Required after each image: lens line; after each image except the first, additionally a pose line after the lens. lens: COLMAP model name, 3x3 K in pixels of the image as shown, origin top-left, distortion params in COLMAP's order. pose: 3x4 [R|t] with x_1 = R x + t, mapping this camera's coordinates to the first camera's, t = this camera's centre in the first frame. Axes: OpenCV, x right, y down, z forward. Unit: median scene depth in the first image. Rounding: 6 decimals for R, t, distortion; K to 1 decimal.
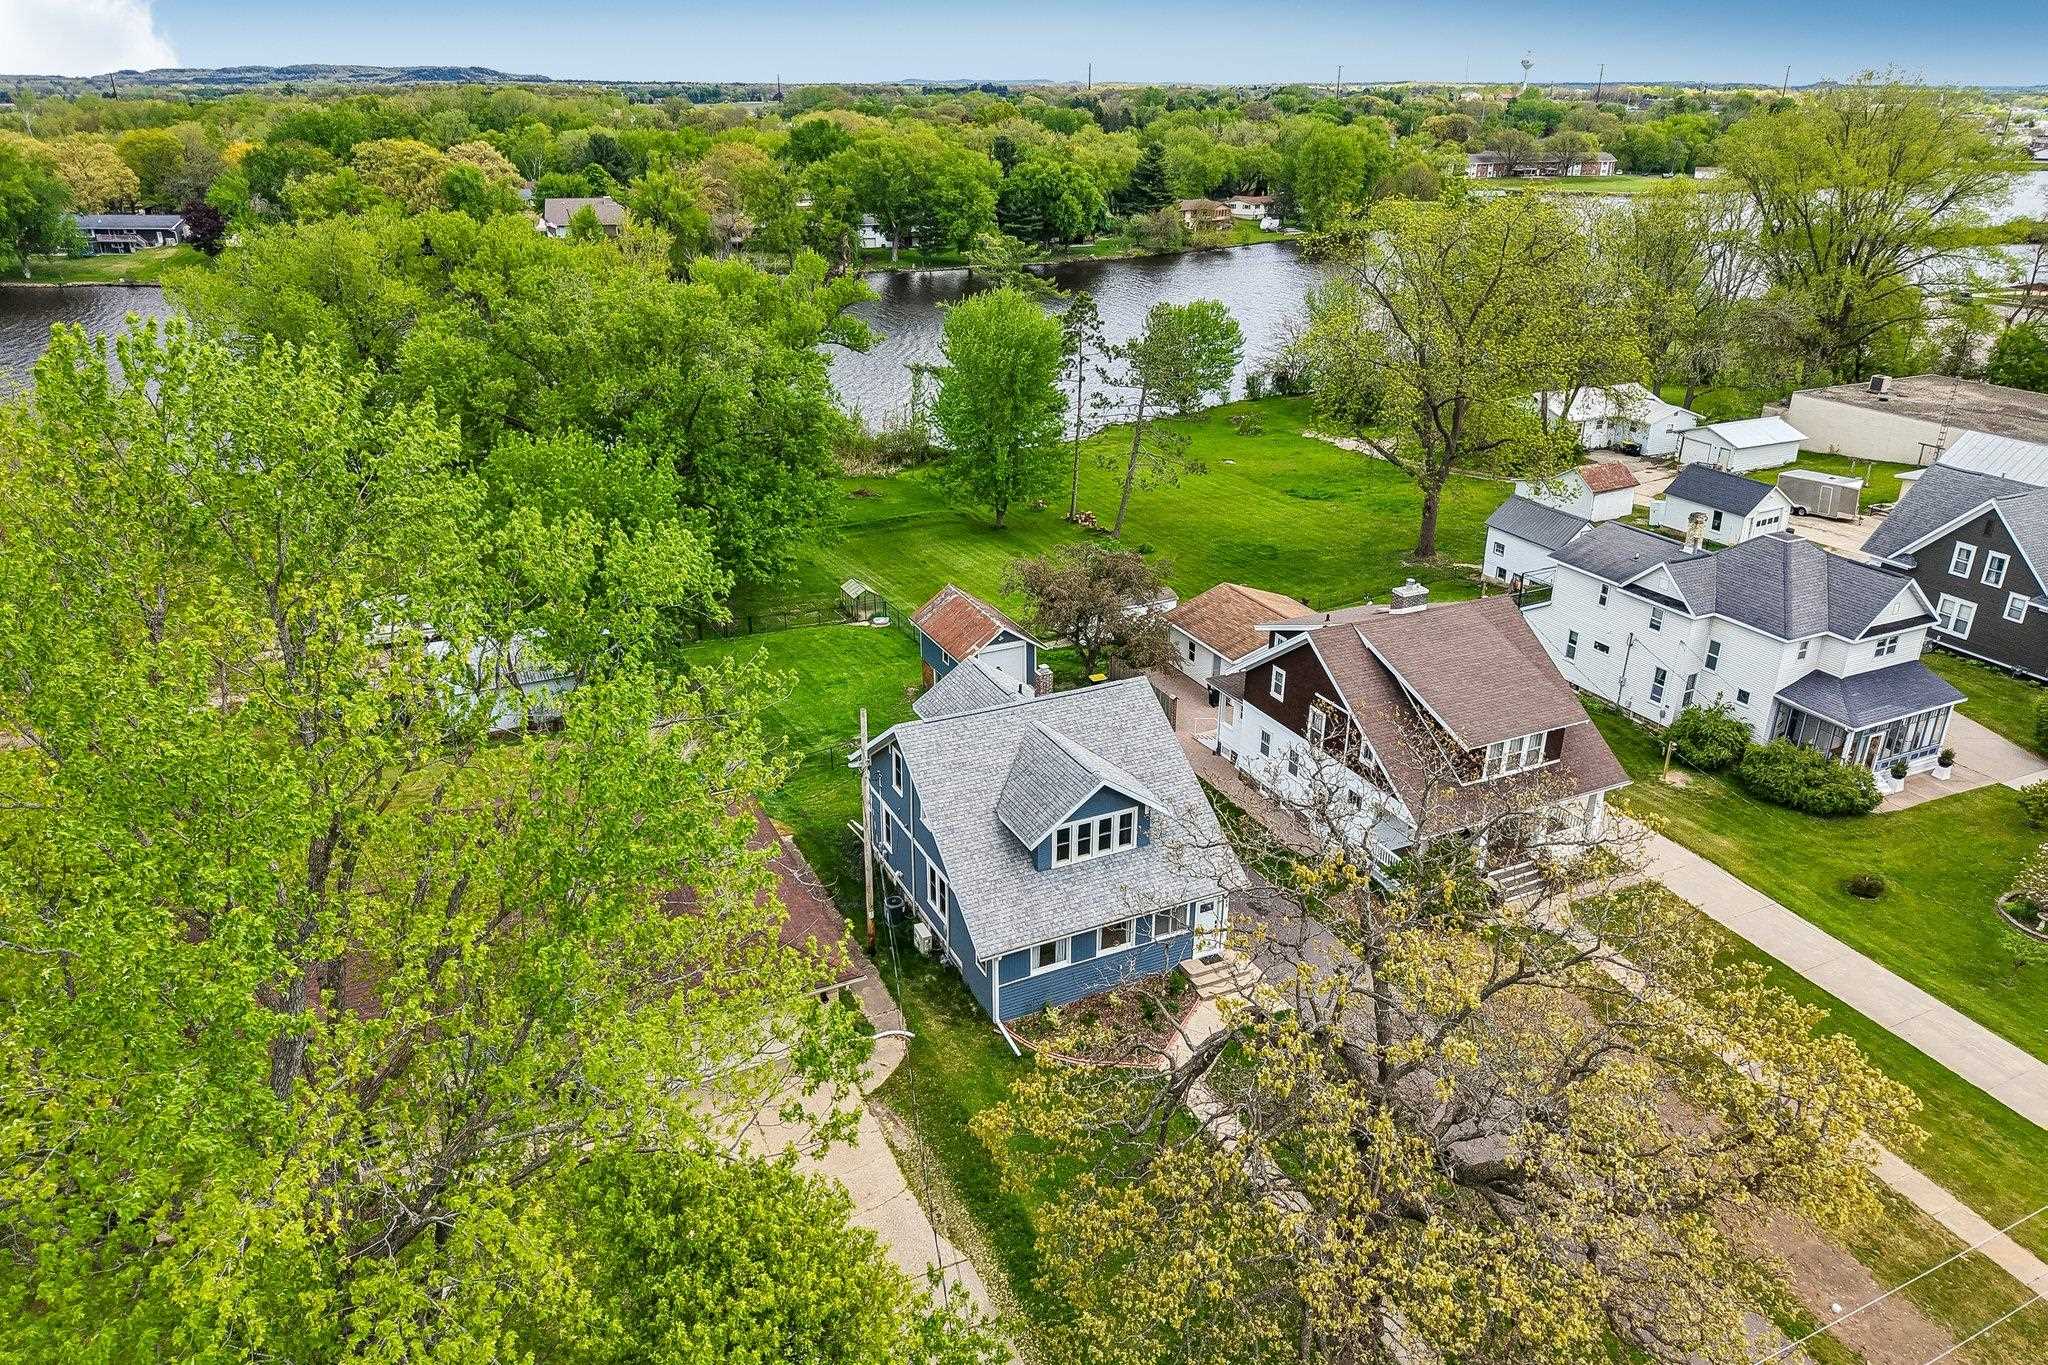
lens RADIAL K [[1332.0, 0, 992.7], [0, 1332.0, 744.7], [0, 0, 1]] dist [-0.001789, 0.002350]
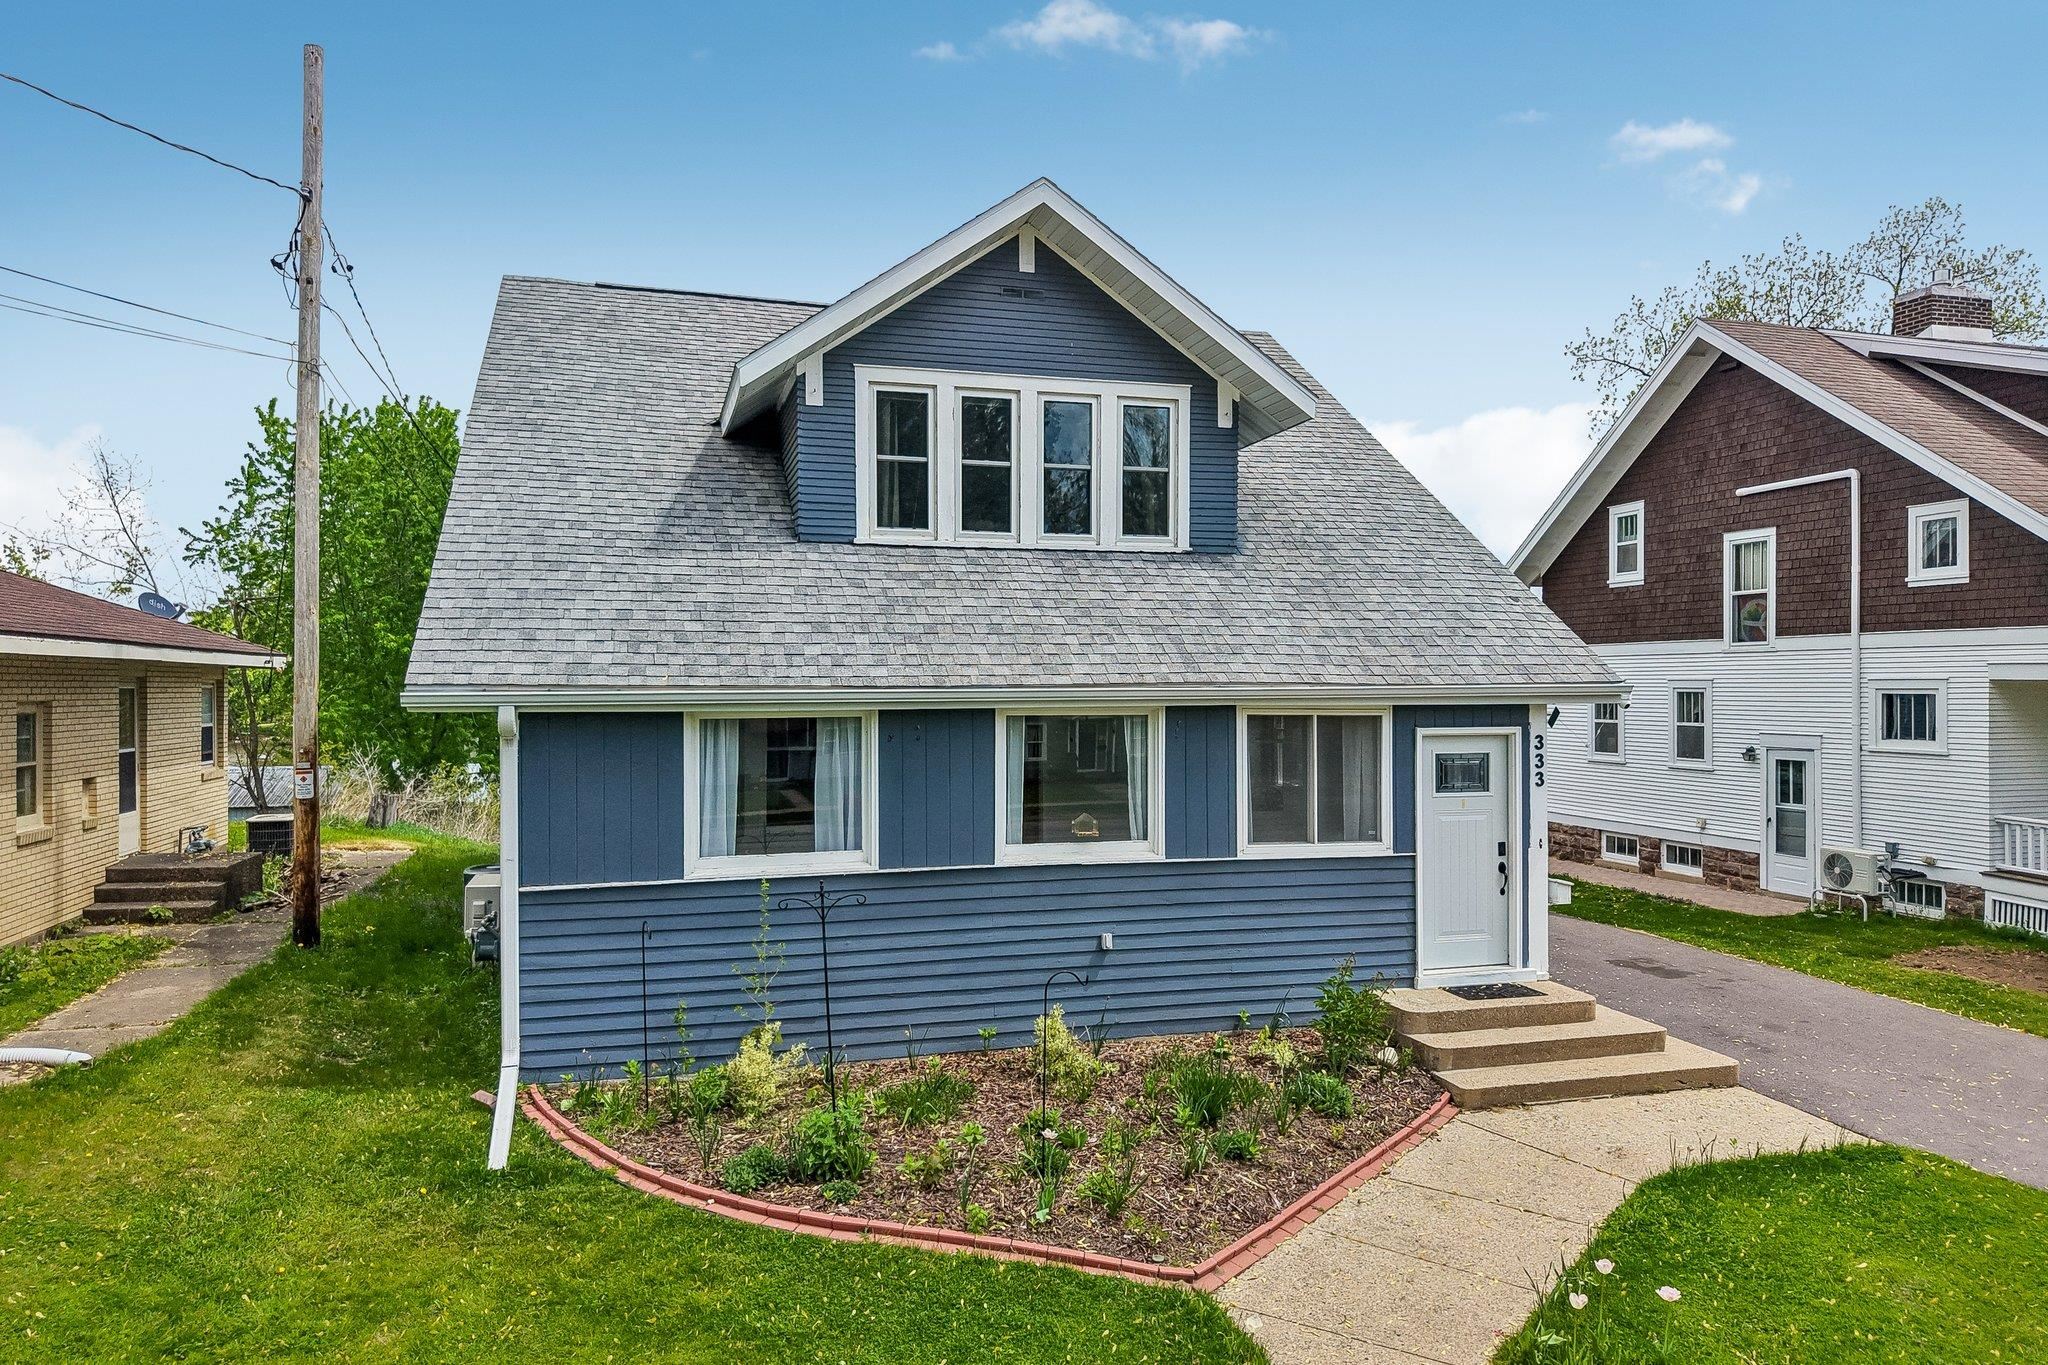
lens RADIAL K [[1393.7, 0, 1026.6], [0, 1393.7, 727.8], [0, 0, 1]] dist [0.008632, -0.000598]
pose [[0.987703, 0.000390, -0.156340, 0.087311], [-0.065106, 0.910189, -0.409045, 0.170675], [0.142139, 0.414194, 0.899022, 0.538413]]
